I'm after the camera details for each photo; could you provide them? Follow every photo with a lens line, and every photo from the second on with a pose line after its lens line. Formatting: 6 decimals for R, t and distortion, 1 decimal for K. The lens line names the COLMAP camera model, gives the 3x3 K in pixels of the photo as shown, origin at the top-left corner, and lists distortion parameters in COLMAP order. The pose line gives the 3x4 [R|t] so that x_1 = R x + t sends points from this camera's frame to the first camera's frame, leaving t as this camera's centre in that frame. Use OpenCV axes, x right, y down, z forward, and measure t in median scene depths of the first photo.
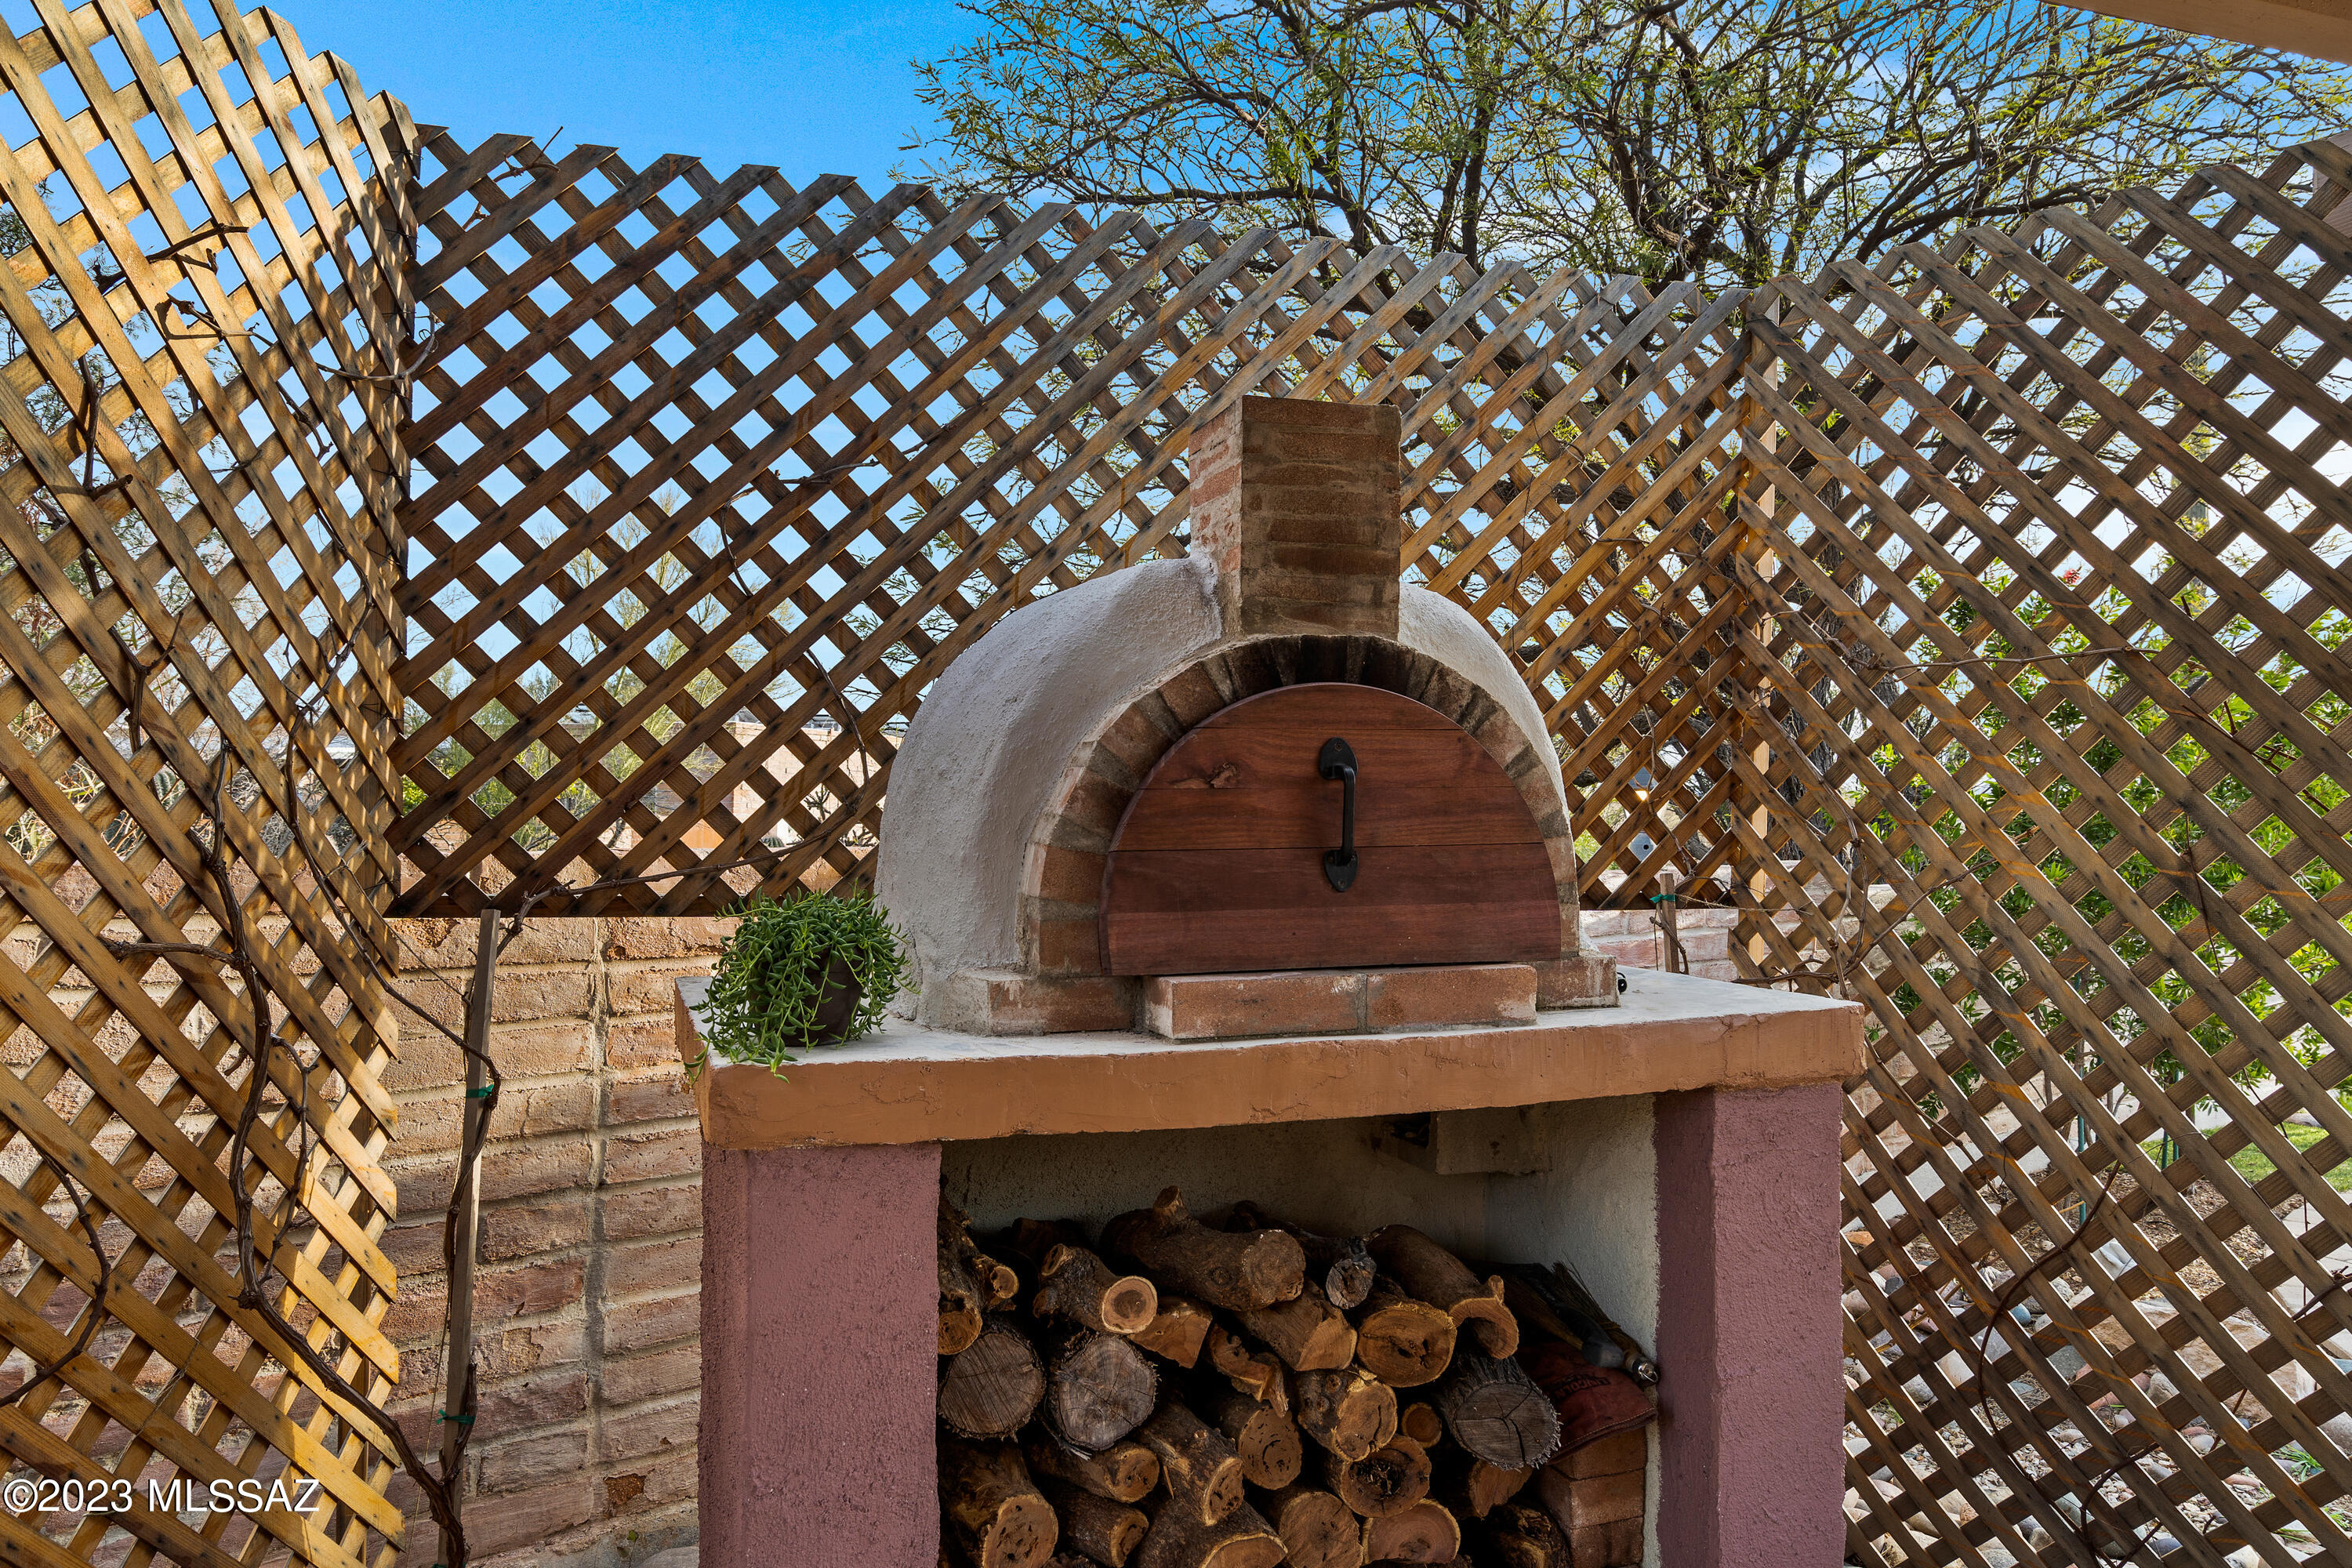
lens RADIAL K [[1624.2, 0, 1177.3], [0, 1624.2, 788.6], [0, 0, 1]] dist [0.000294, -0.000314]
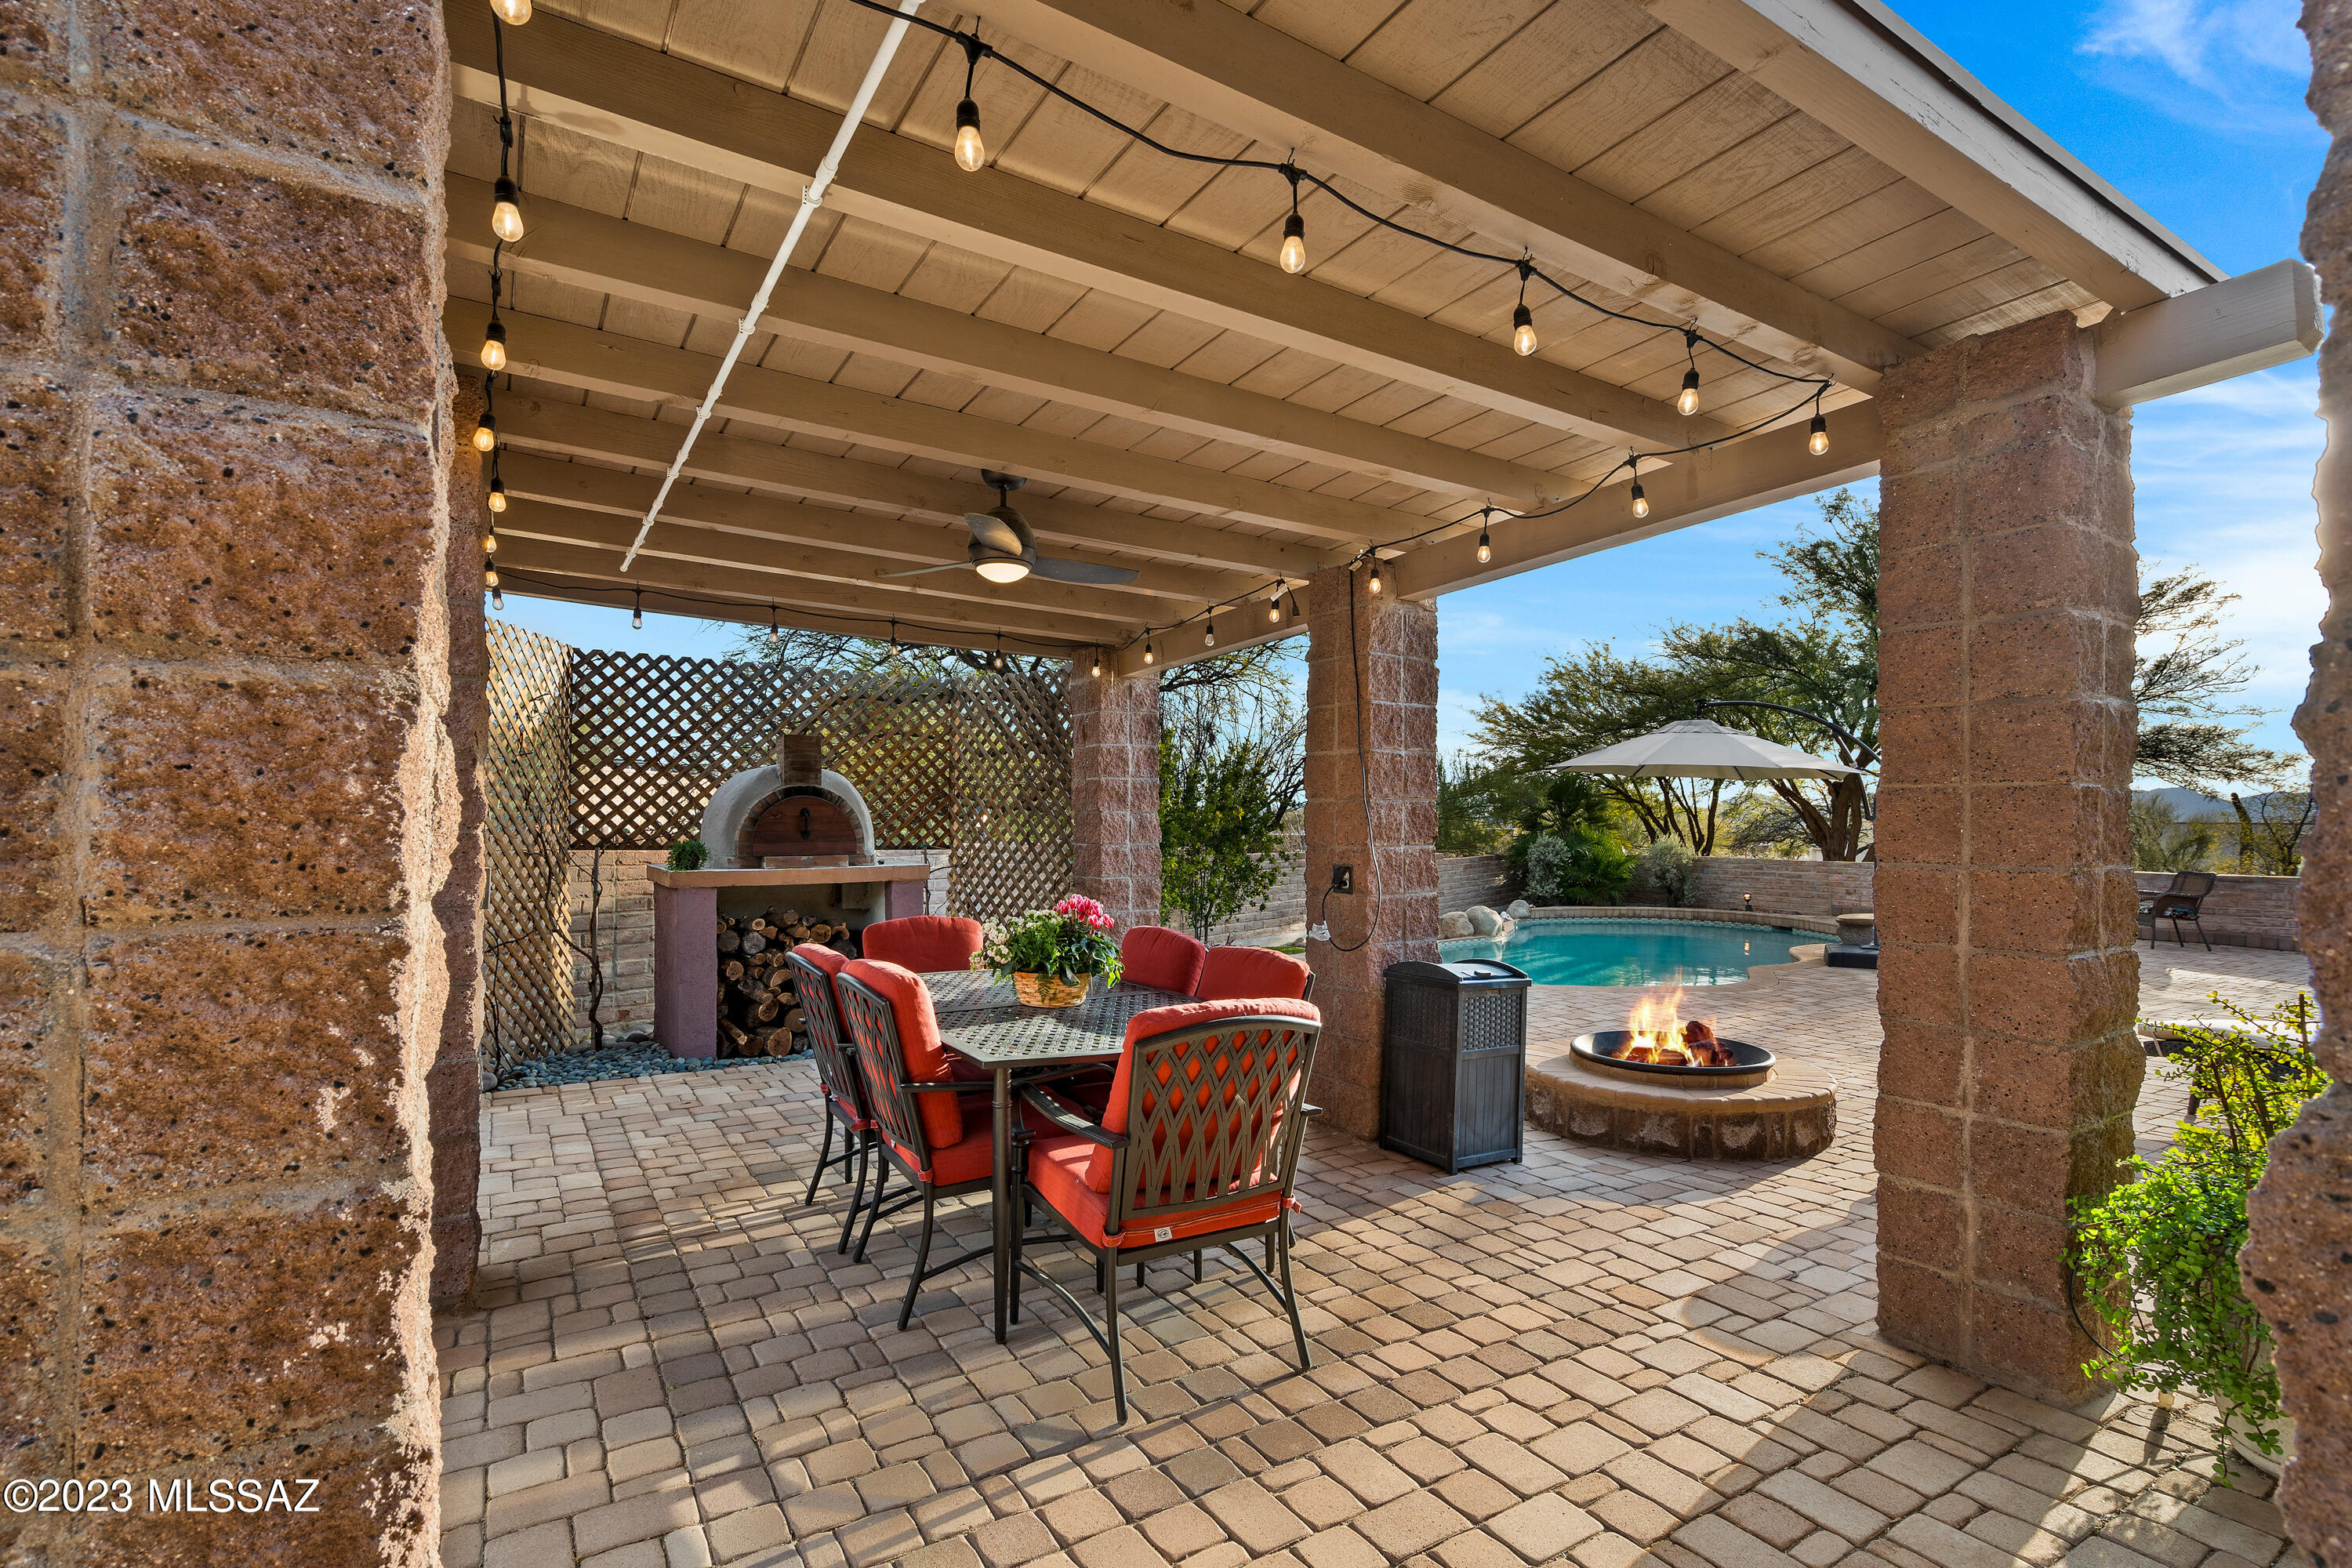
lens RADIAL K [[1101.4, 0, 1164.6], [0, 1101.4, 843.6], [0, 0, 1]] dist [-0.000717, 0.000073]
pose [[0.971659, -0.005532, 0.236323, 0.283297], [-0.001556, 0.999555, 0.029794, -0.017669], [-0.236383, -0.029317, 0.971218, -1.886860]]
